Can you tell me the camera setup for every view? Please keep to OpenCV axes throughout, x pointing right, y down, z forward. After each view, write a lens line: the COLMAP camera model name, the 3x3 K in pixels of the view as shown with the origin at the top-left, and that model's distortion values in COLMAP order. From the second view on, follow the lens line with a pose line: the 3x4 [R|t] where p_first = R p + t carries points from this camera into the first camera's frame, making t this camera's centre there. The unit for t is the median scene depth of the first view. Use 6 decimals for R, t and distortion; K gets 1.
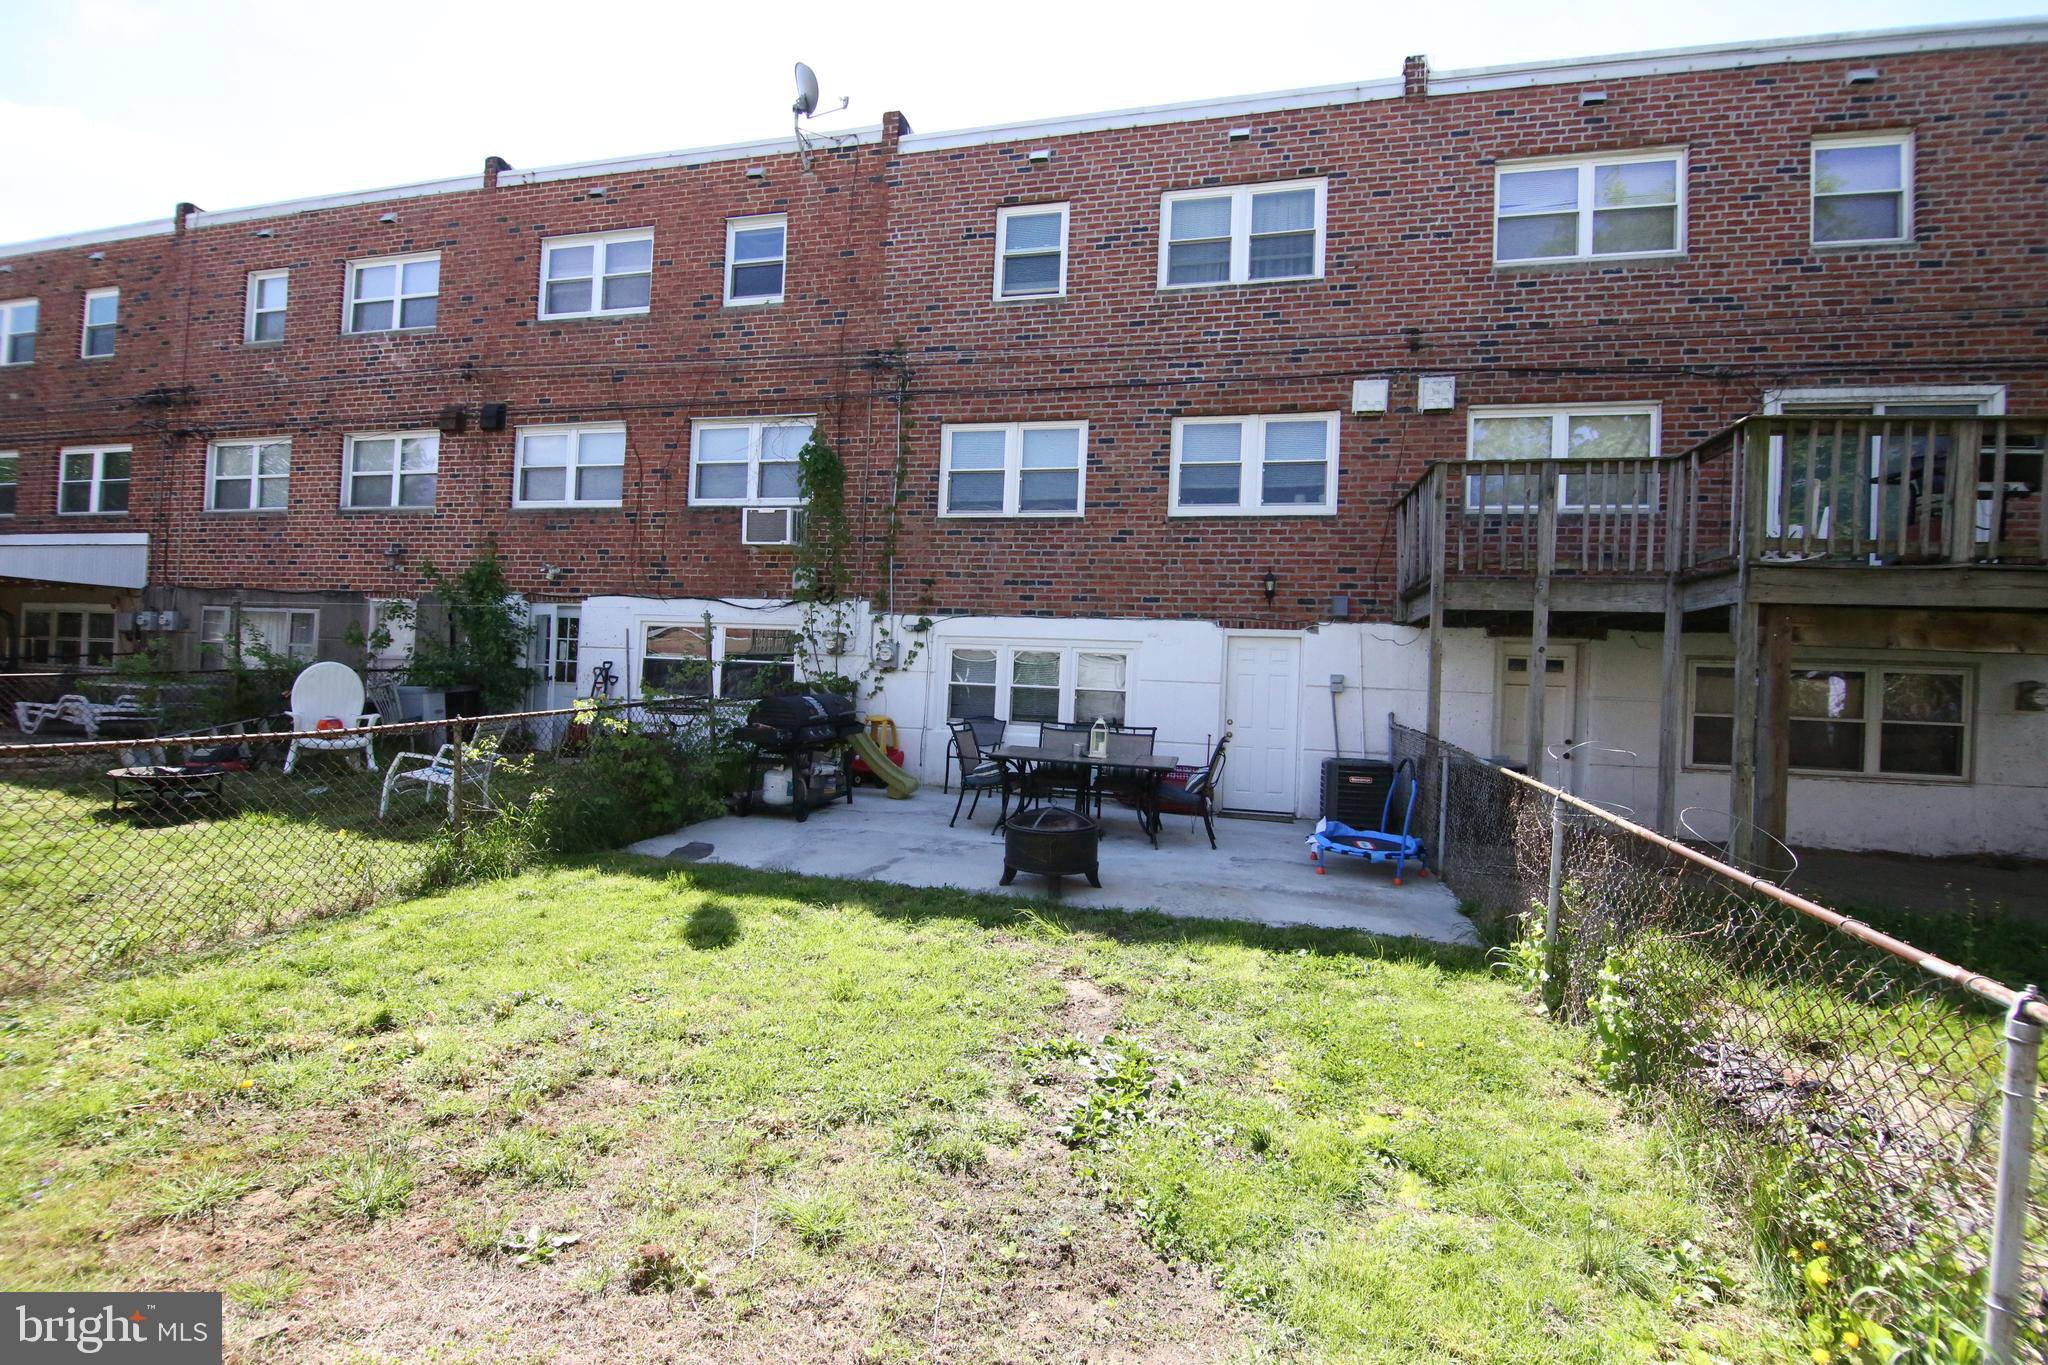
lens RADIAL K [[910.5, 0, 1023.8], [0, 910.5, 678.0], [0, 0, 1]] dist [-0.004566, -0.008517]
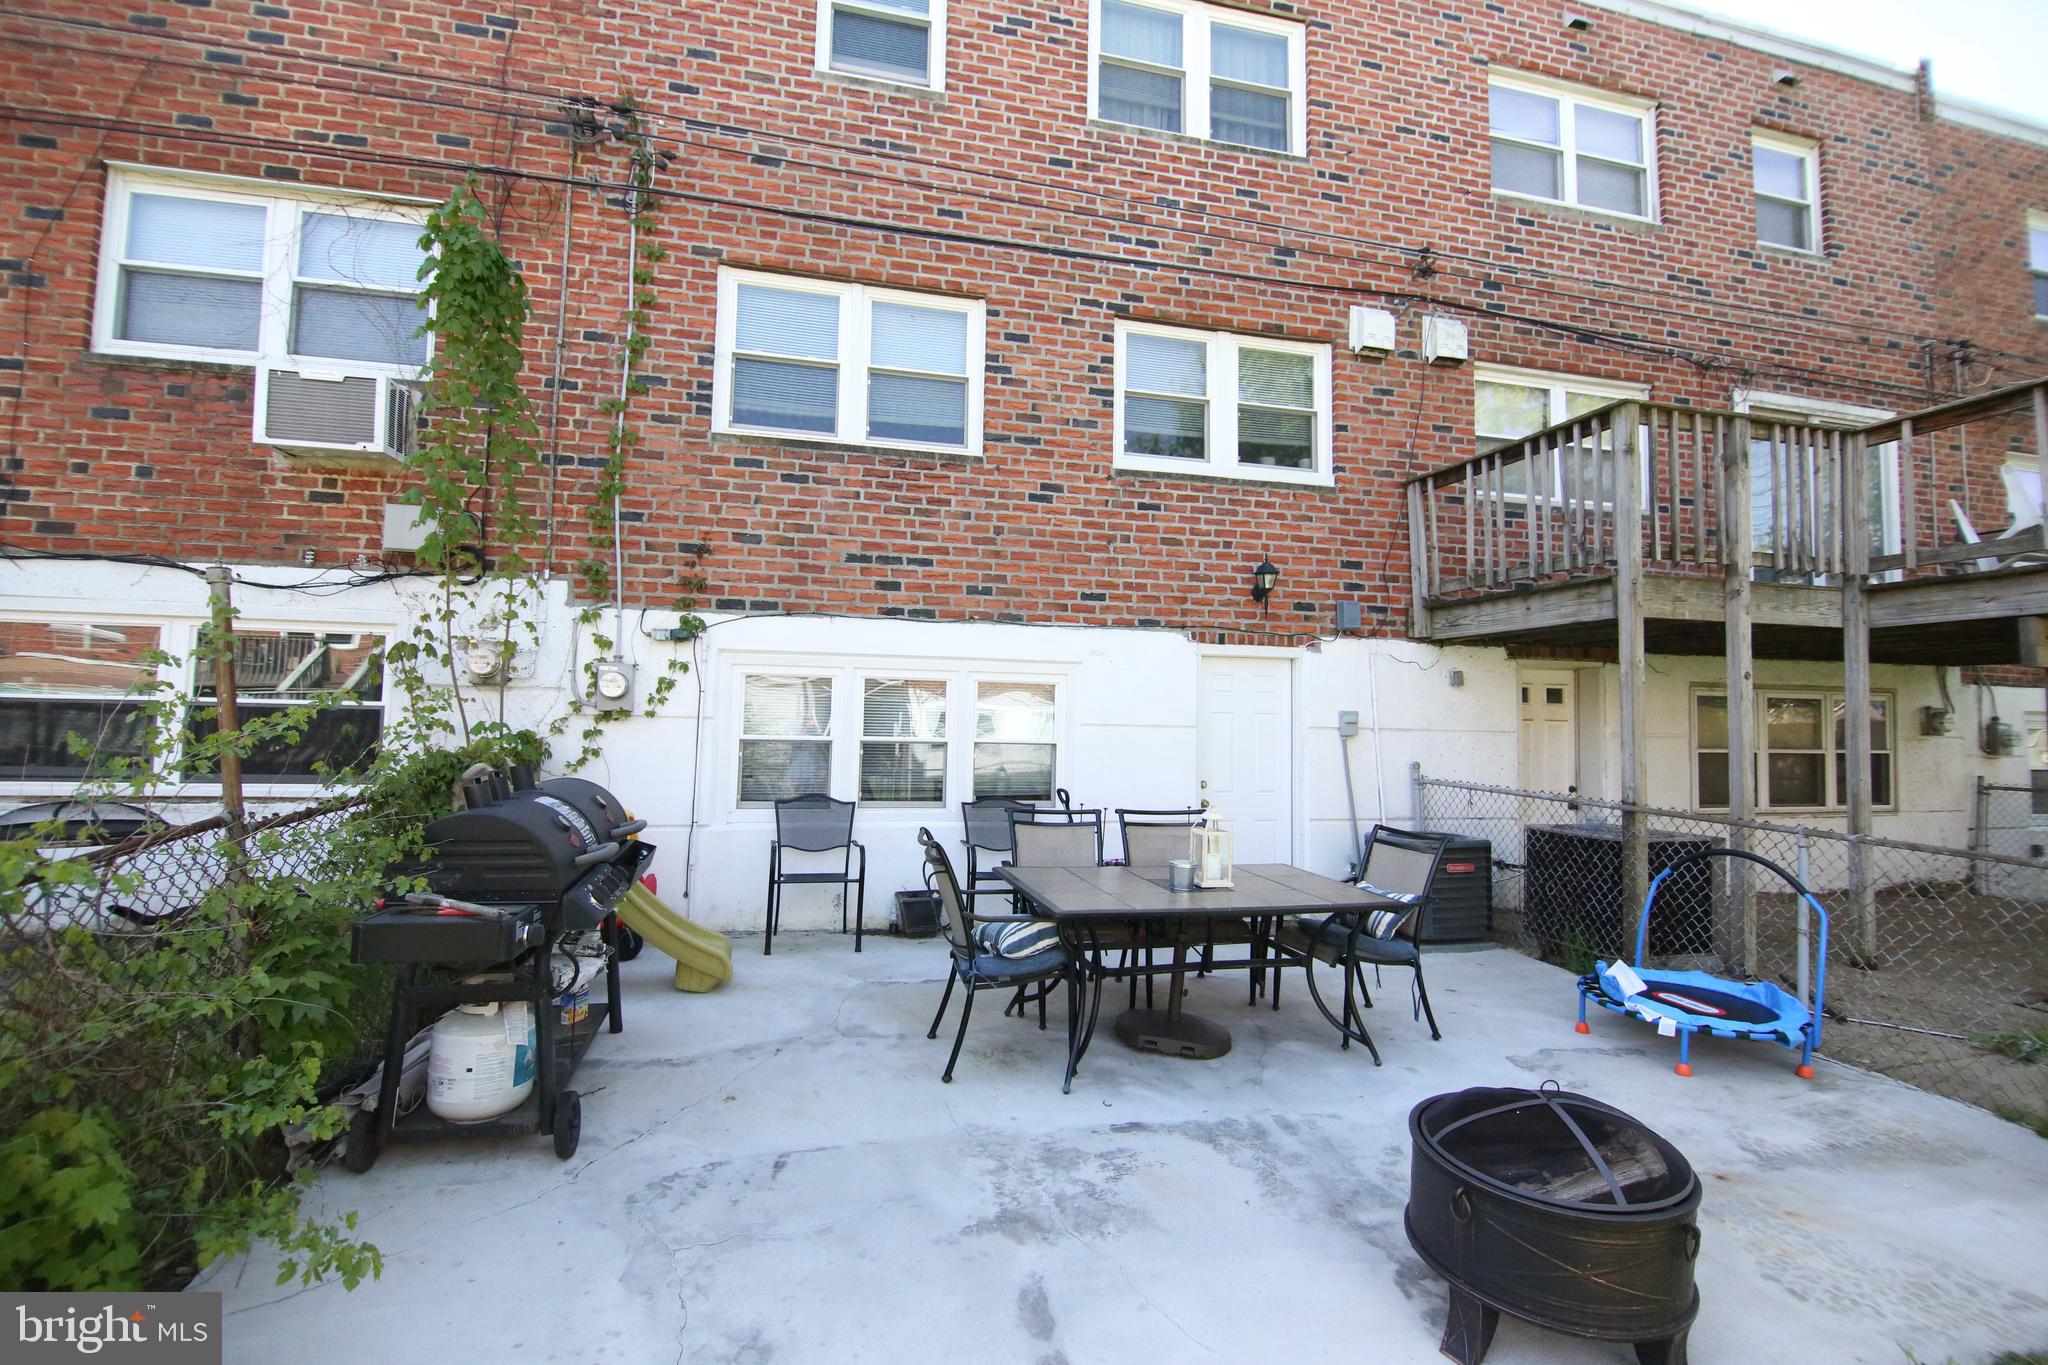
lens RADIAL K [[910.5, 0, 1018.9], [0, 910.5, 675.4], [0, 0, 1]] dist [-0.004566, -0.008517]
pose [[0.882568, -0.000291, 0.470185, -0.208153], [0.014578, 0.999536, -0.026745, -0.015761], [-0.469959, 0.030458, 0.882162, 0.484757]]
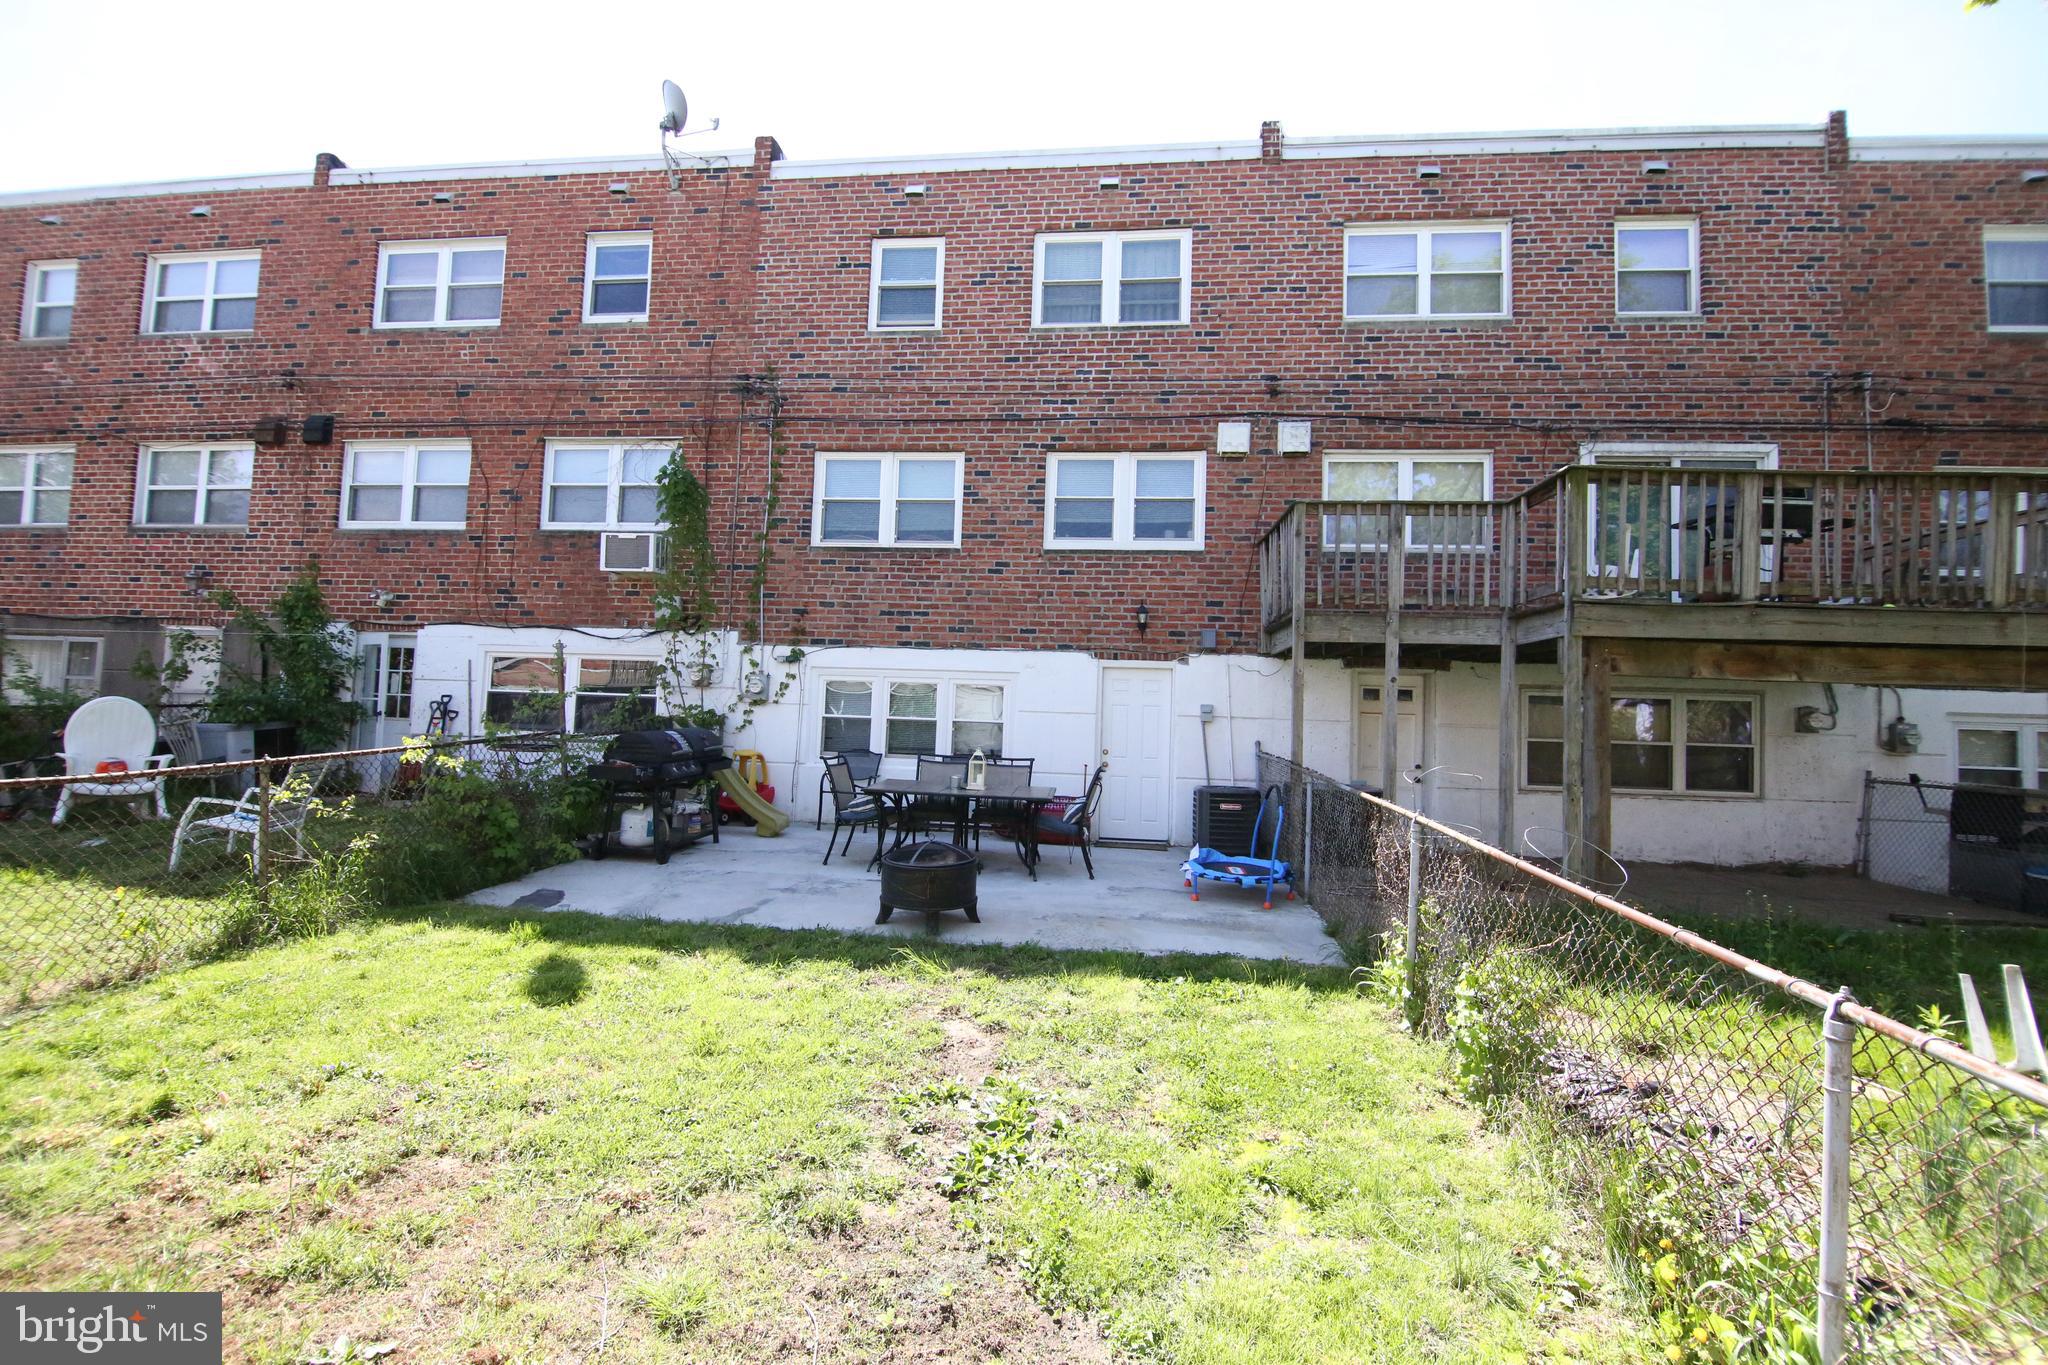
lens RADIAL K [[910.5, 0, 1023.6], [0, 910.5, 678.0], [0, 0, 1]] dist [-0.004566, -0.008517]
pose [[0.990852, -0.001871, 0.134938, -0.000261], [0.006566, 0.999388, -0.034360, 0.000205], [-0.134791, 0.034932, 0.990258, 0.006434]]
